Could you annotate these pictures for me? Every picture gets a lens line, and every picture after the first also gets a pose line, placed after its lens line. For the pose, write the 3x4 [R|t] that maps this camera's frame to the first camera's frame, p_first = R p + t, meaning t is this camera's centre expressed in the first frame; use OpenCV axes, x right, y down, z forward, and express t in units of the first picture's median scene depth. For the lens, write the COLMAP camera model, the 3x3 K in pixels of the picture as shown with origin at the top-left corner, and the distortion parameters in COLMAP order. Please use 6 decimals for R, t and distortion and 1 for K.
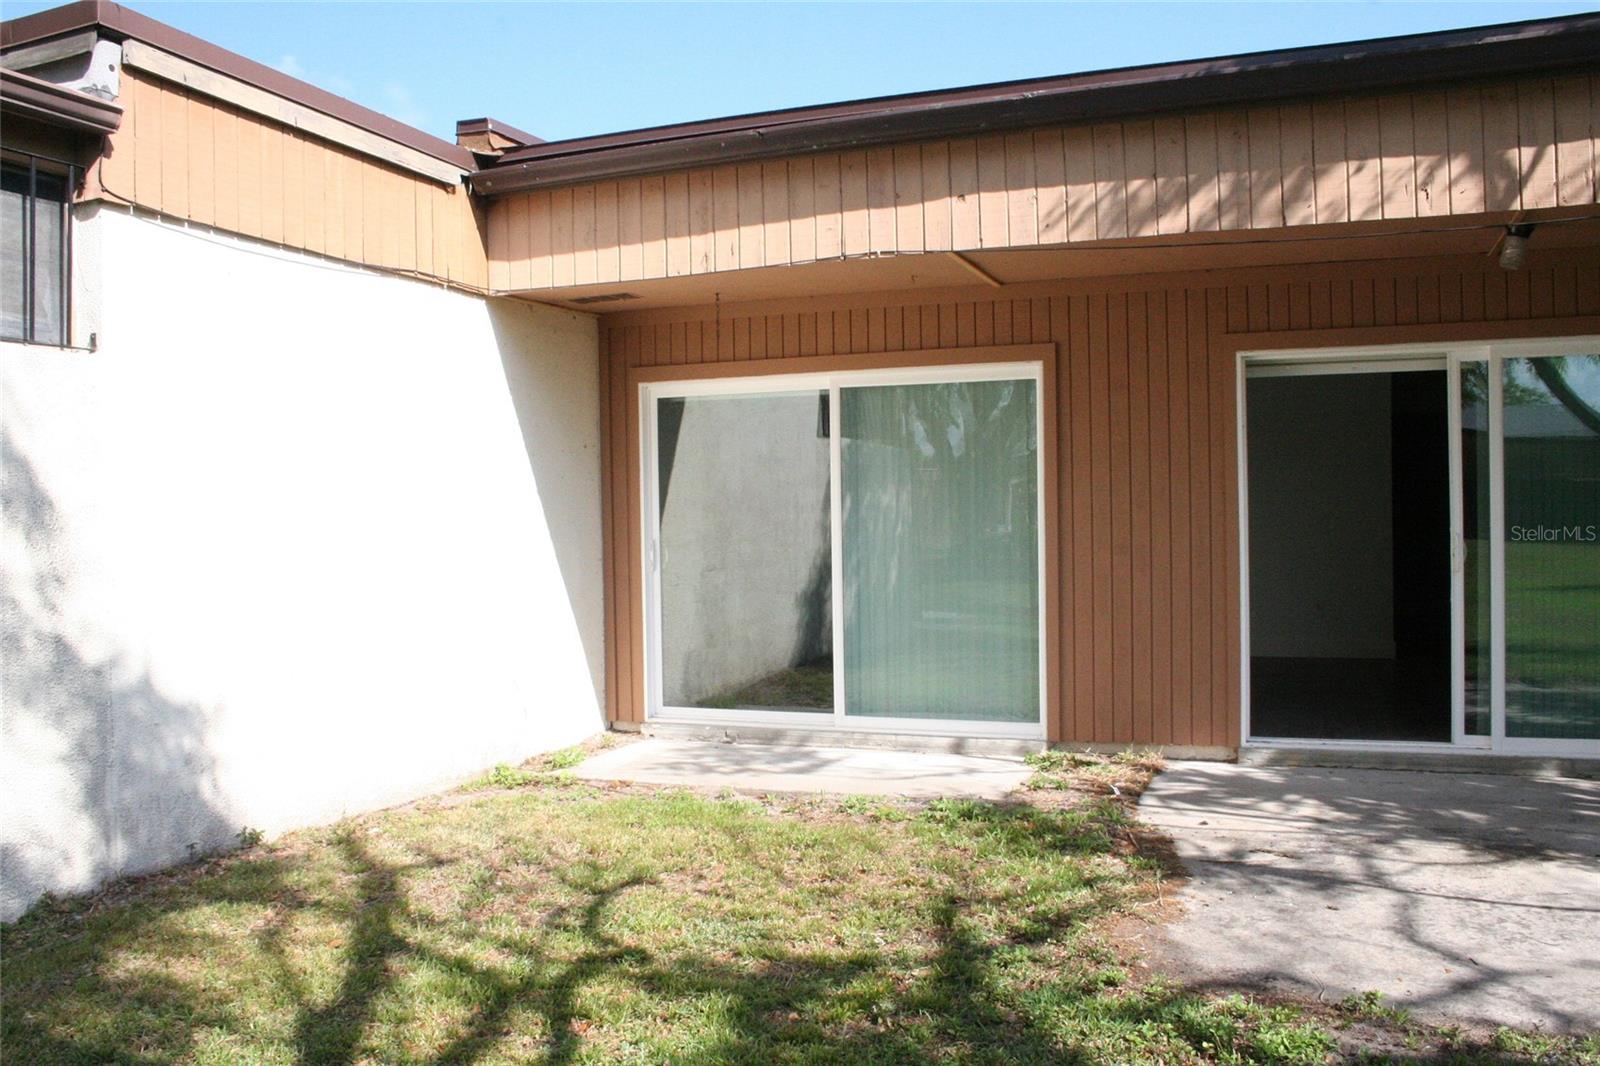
lens RADIAL K [[1339.8, 0, 795.6], [0, 1339.8, 531.1], [0, 0, 1]] dist [-0.149362, 0.117528]
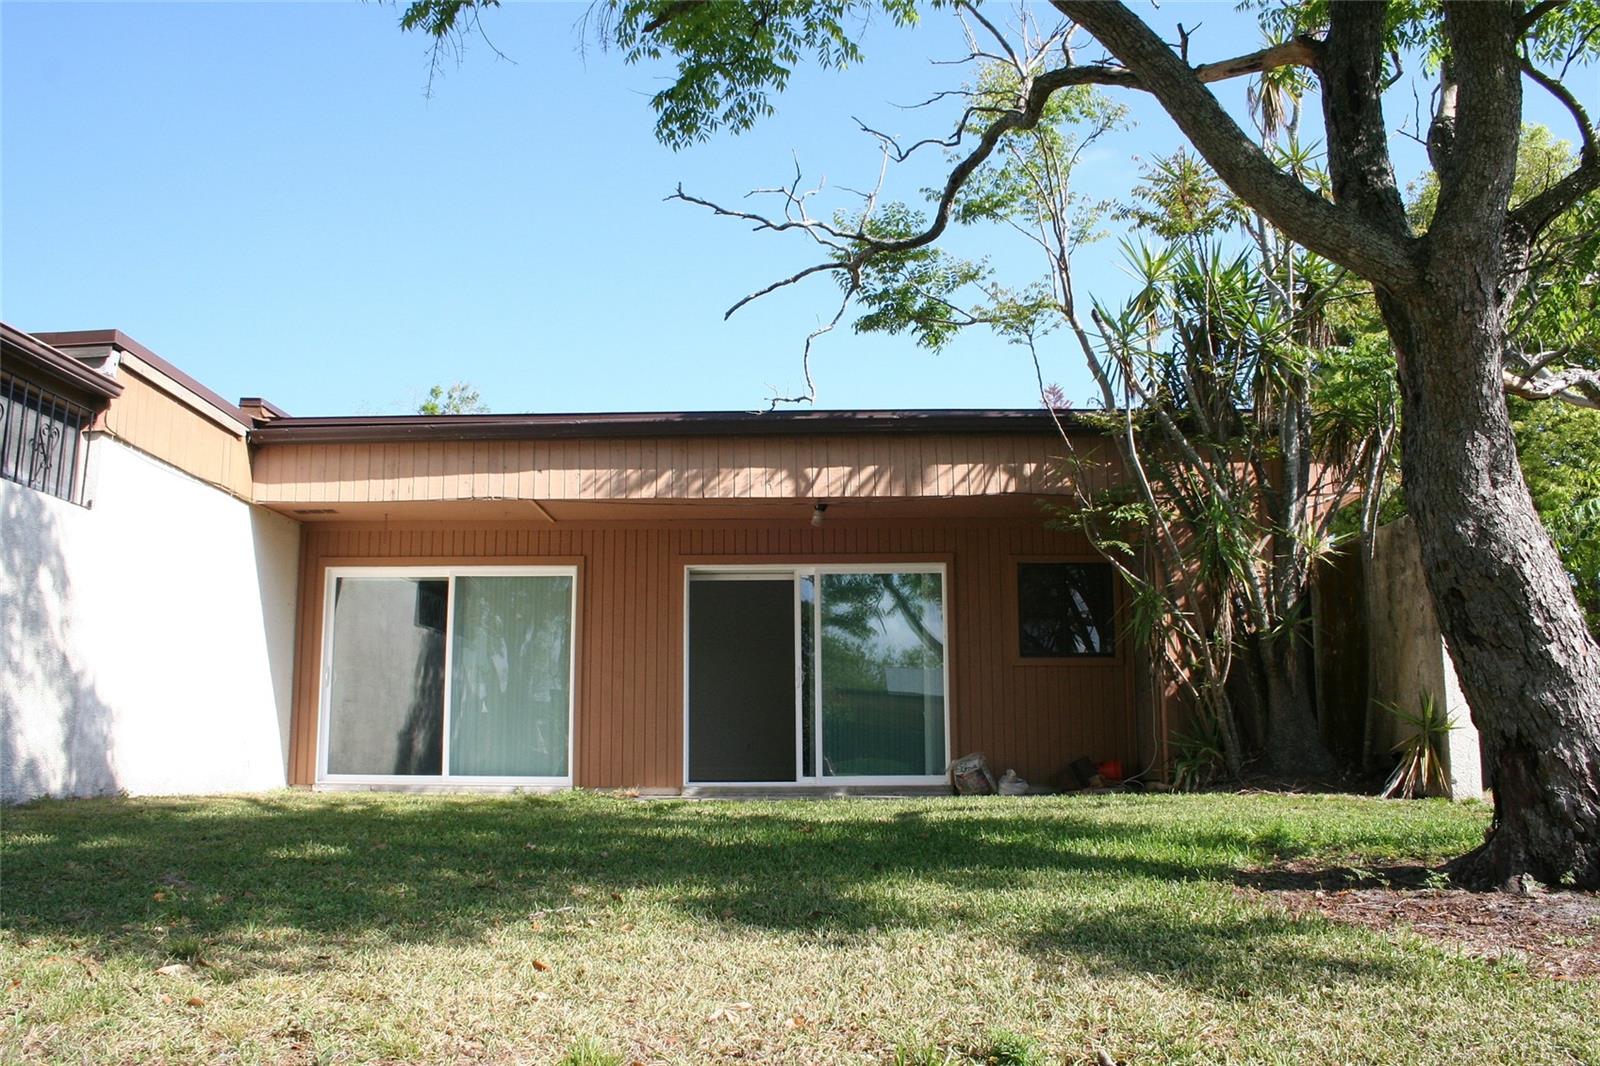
lens RADIAL K [[1339.8, 0, 802.6], [0, 1339.8, 529.0], [0, 0, 1]] dist [-0.149362, 0.117528]
pose [[0.935396, 0.074454, 0.345674, -0.171896], [-0.004279, 0.979893, -0.199477, 0.203426], [-0.353576, 0.185111, 0.916907, -0.846759]]
